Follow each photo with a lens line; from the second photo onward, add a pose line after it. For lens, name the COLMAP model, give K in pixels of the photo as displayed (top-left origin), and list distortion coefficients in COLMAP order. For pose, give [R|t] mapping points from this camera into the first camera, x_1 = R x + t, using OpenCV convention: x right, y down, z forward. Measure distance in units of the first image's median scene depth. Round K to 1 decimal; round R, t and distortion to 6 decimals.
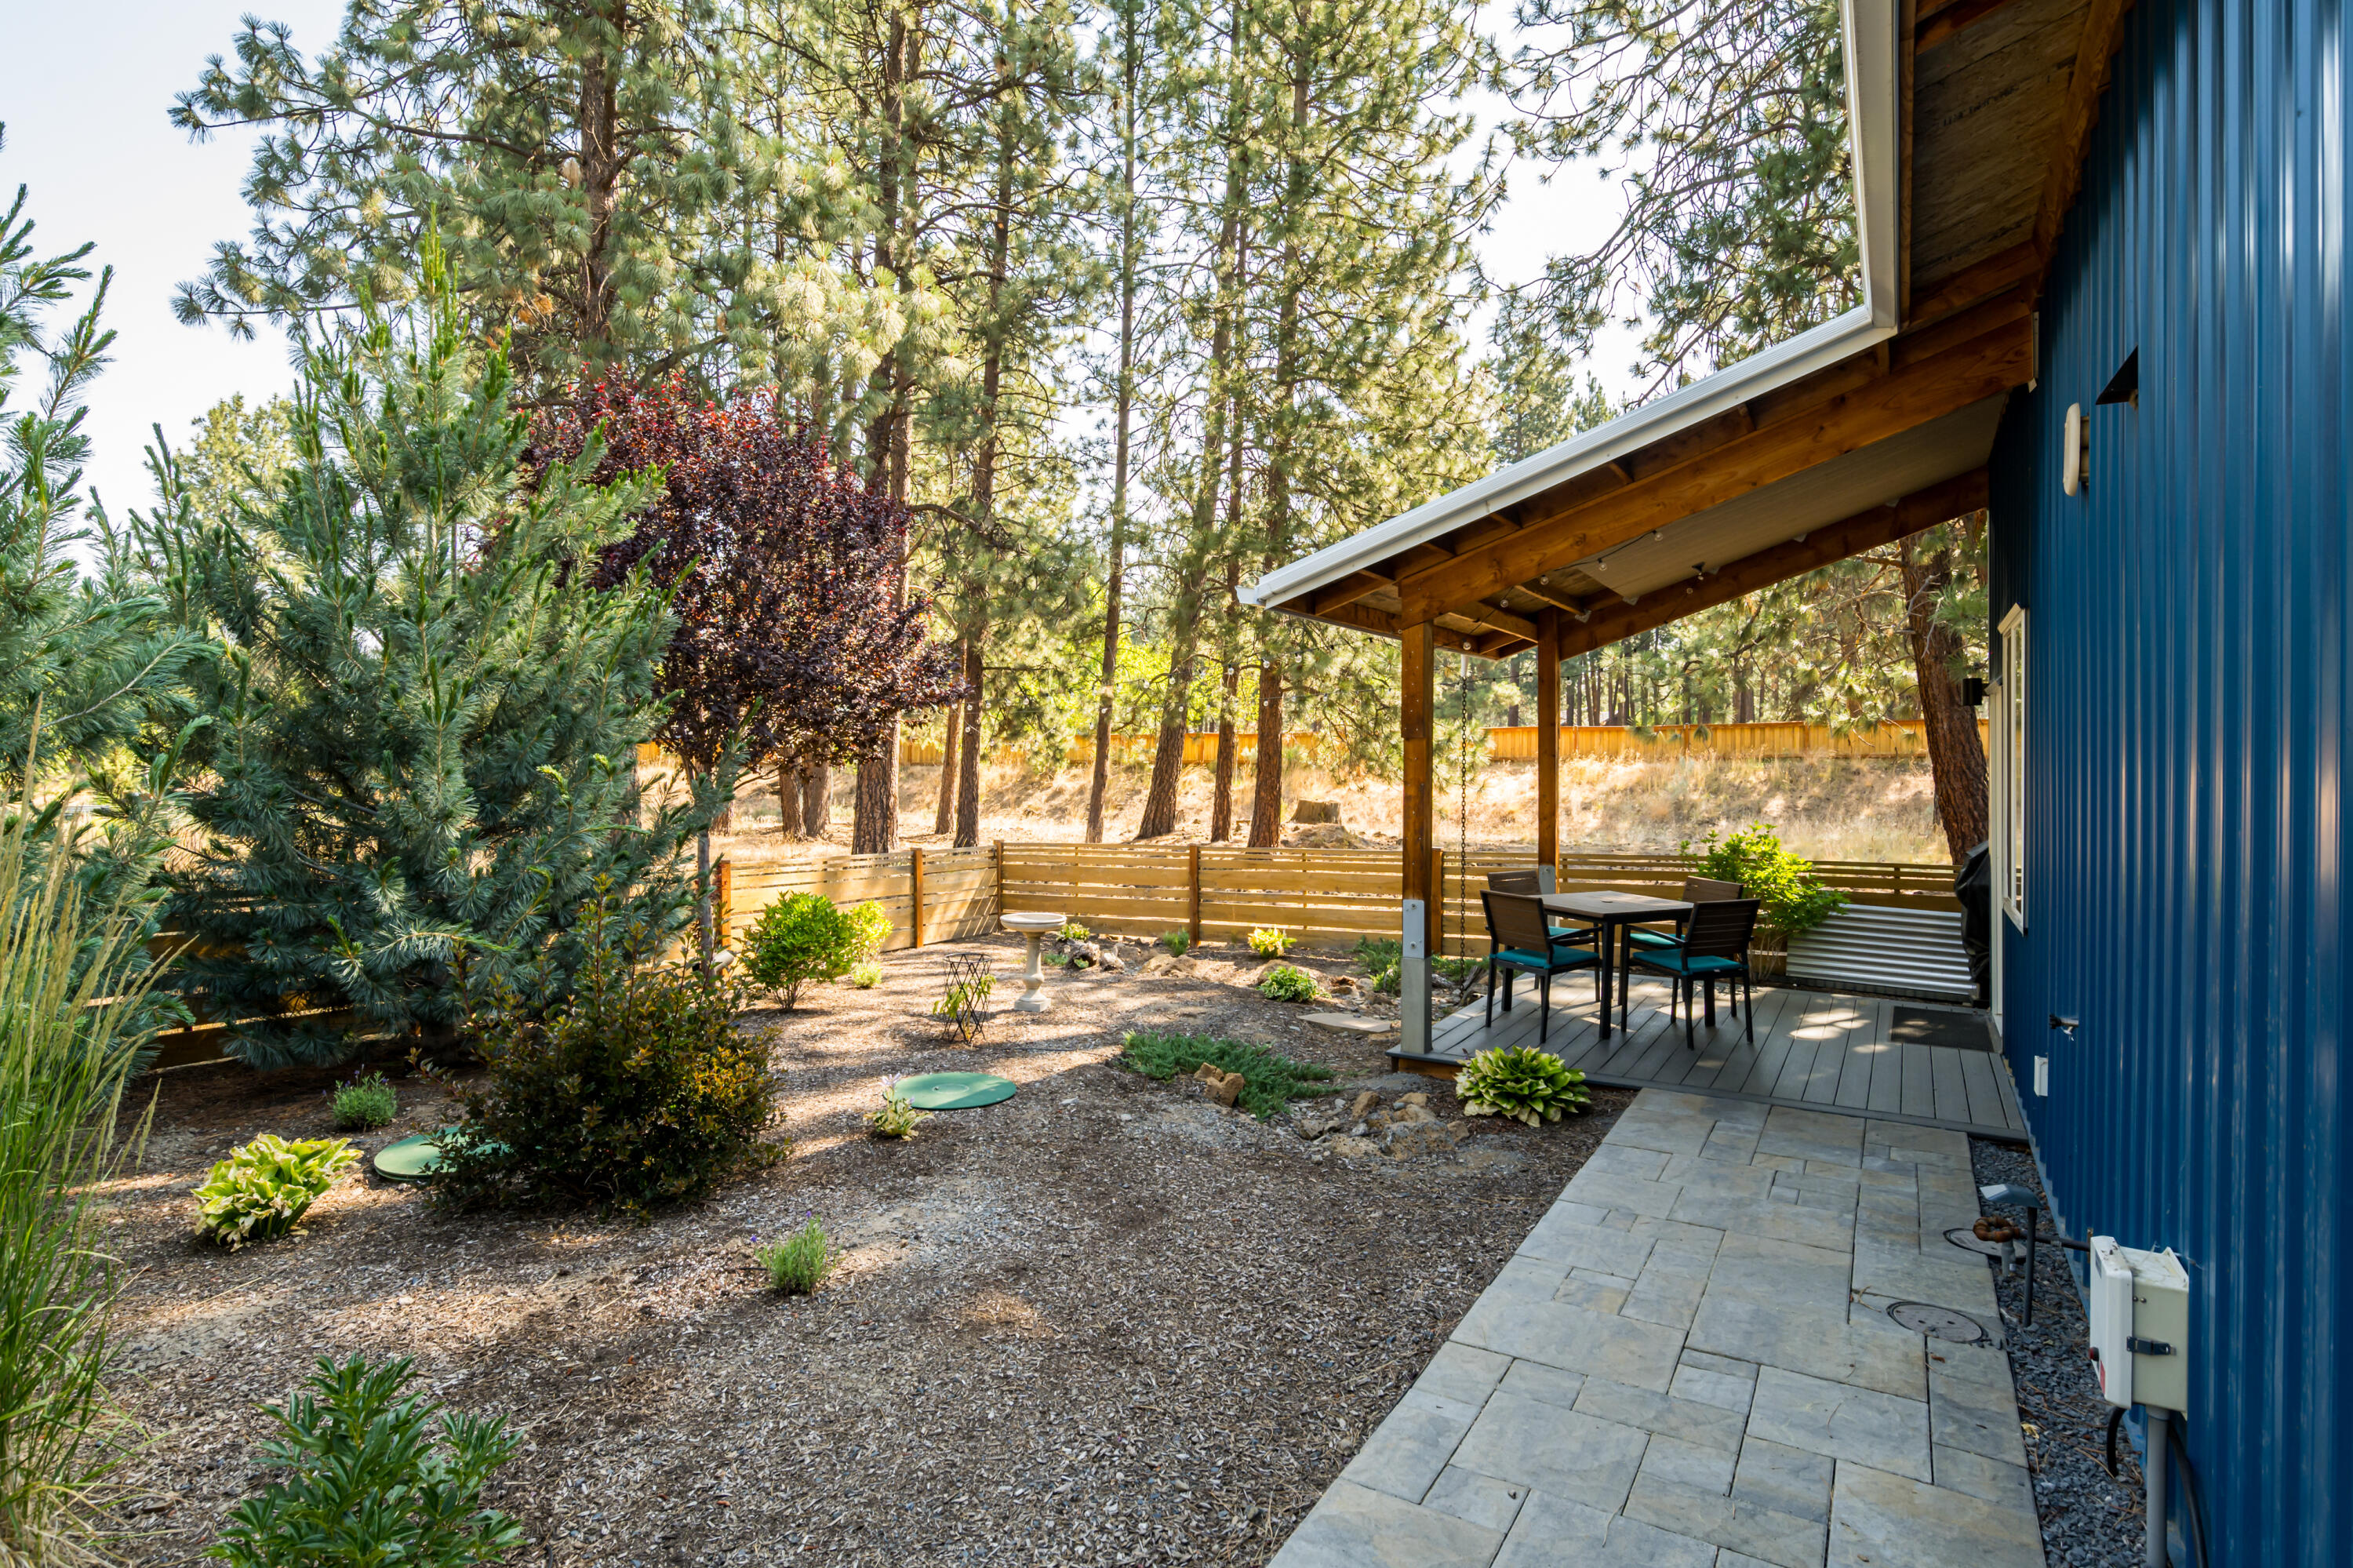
lens RADIAL K [[1210.0, 0, 1176.1], [0, 1210.0, 752.3], [0, 0, 1]] dist [-0.012896, 0.000035]
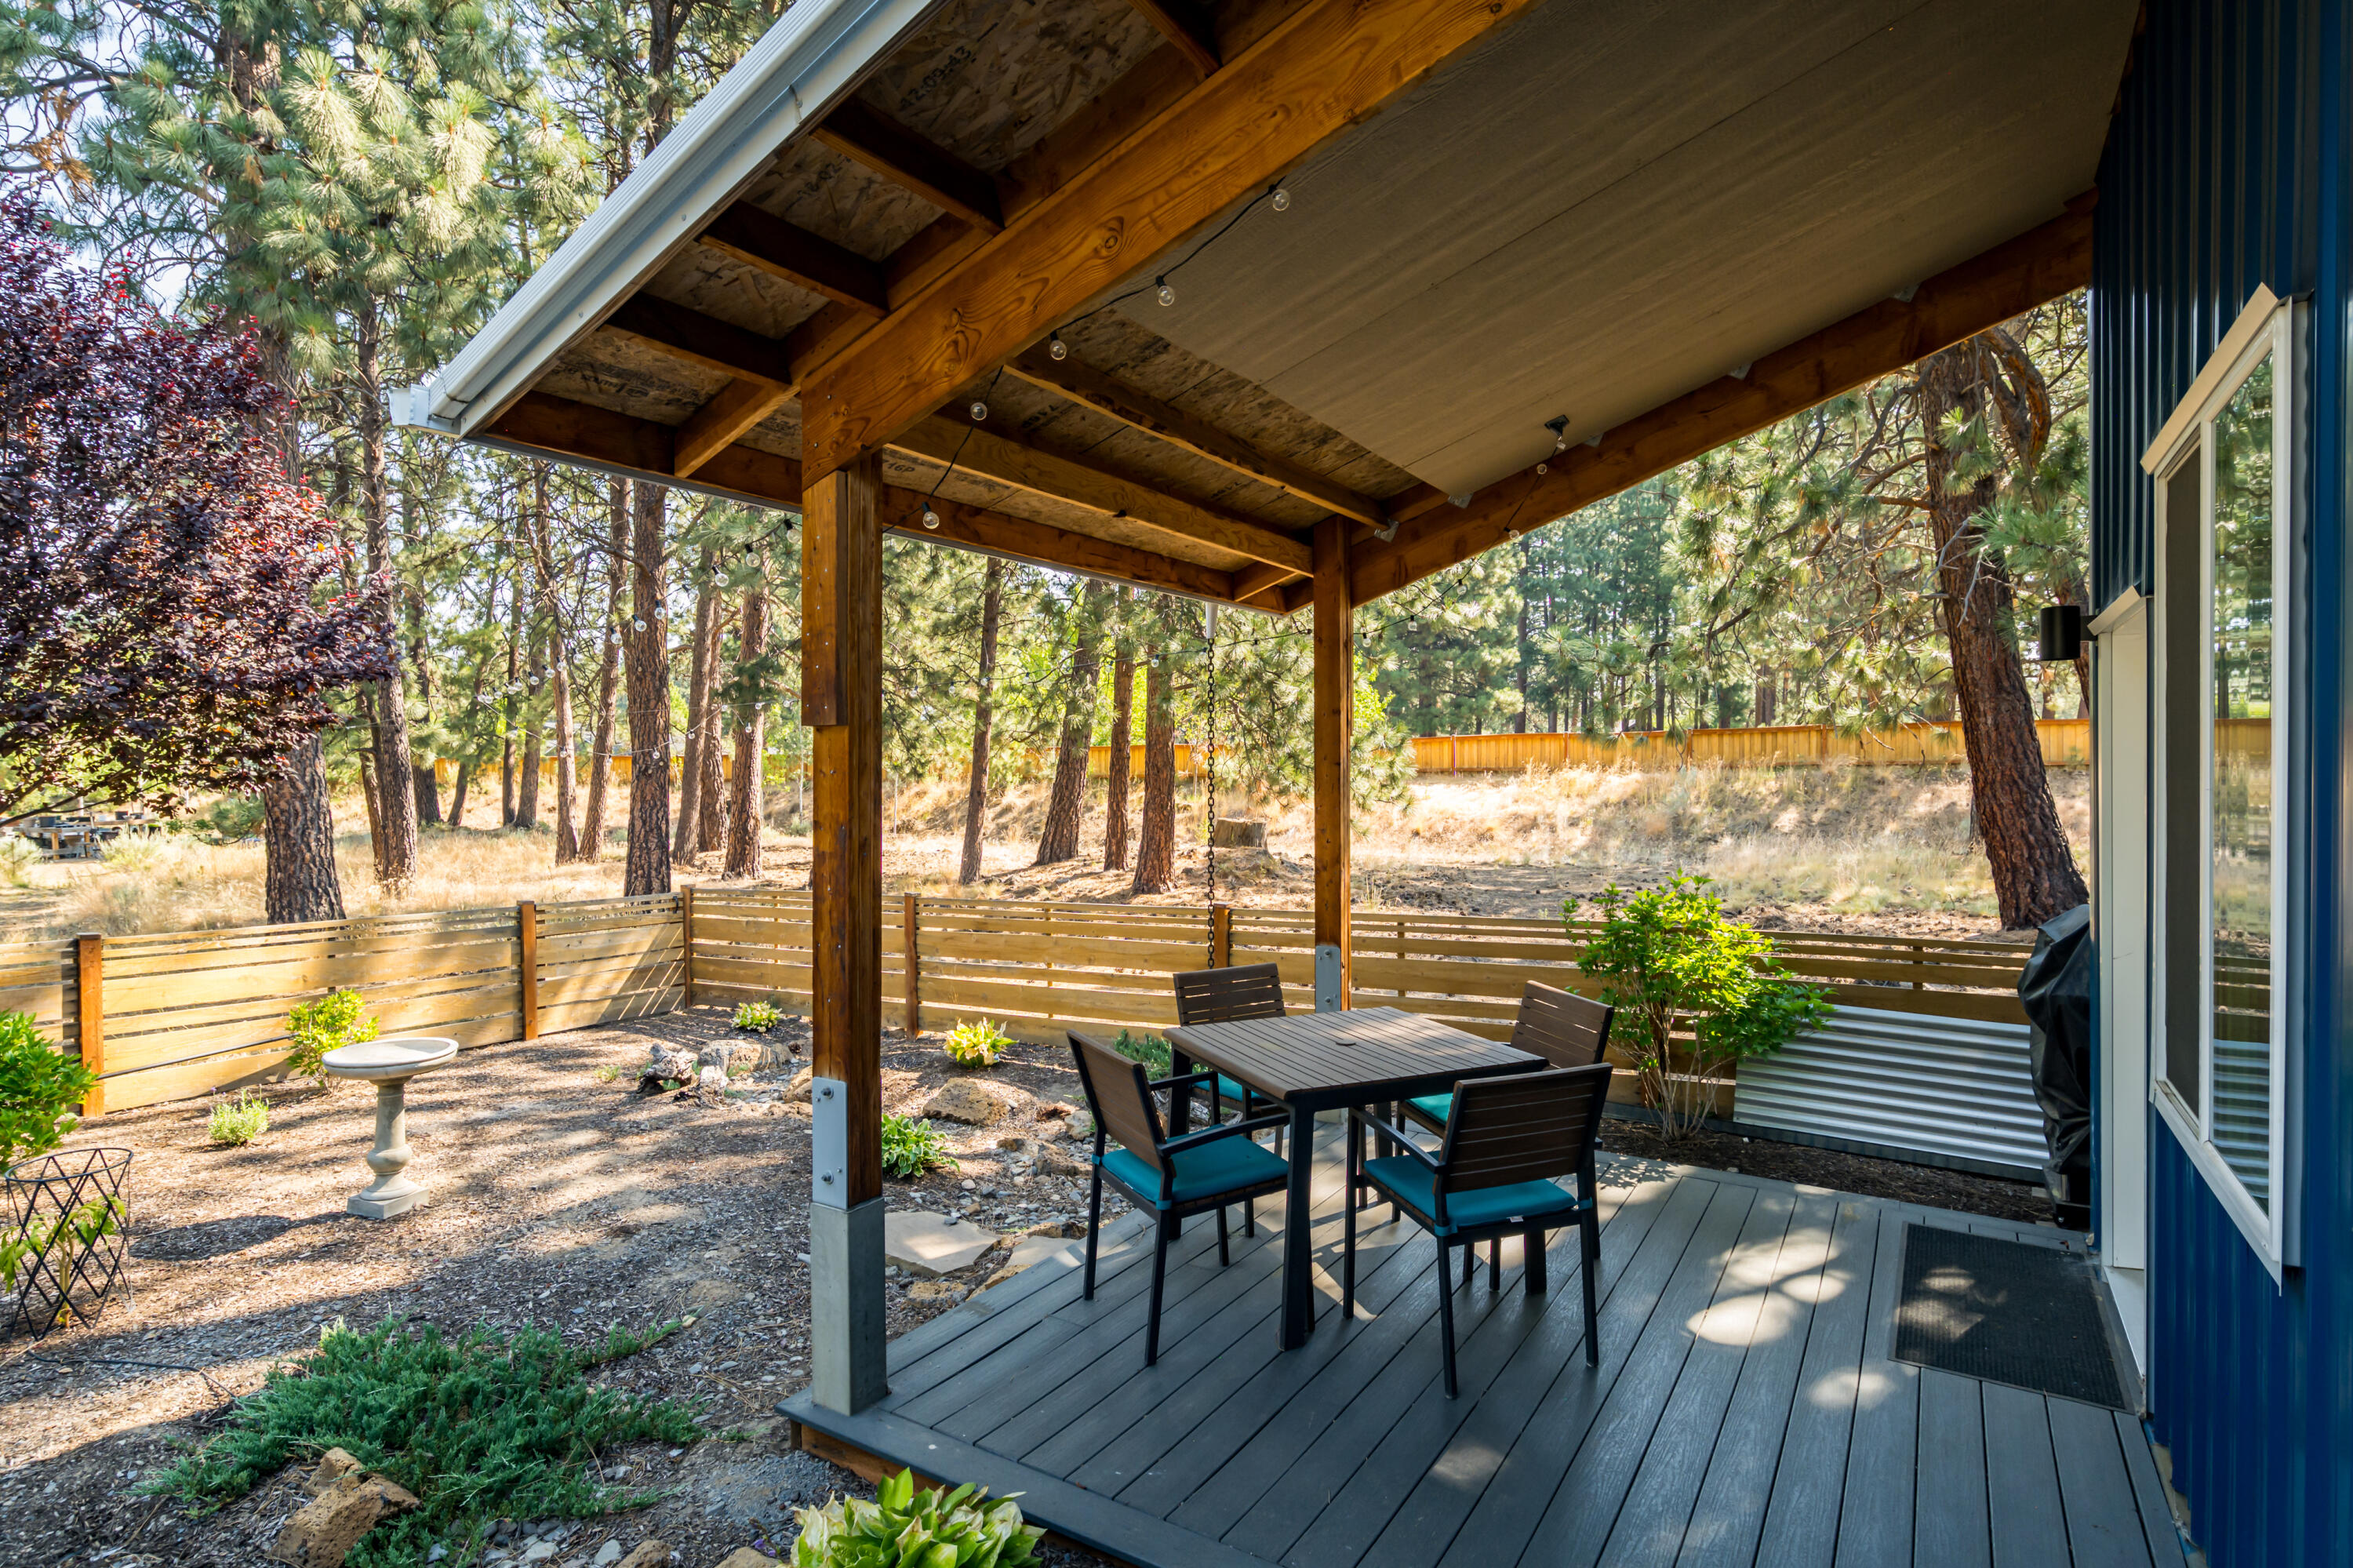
lens RADIAL K [[1193.4, 0, 1172.4], [0, 1193.4, 784.1], [0, 0, 1]] dist [-0.016968, 0.006804]
pose [[0.999540, -0.008425, -0.029151, 0.152220], [0.008868, 0.999847, 0.015091, 0.001890], [0.029019, -0.015342, 0.999461, 0.247919]]
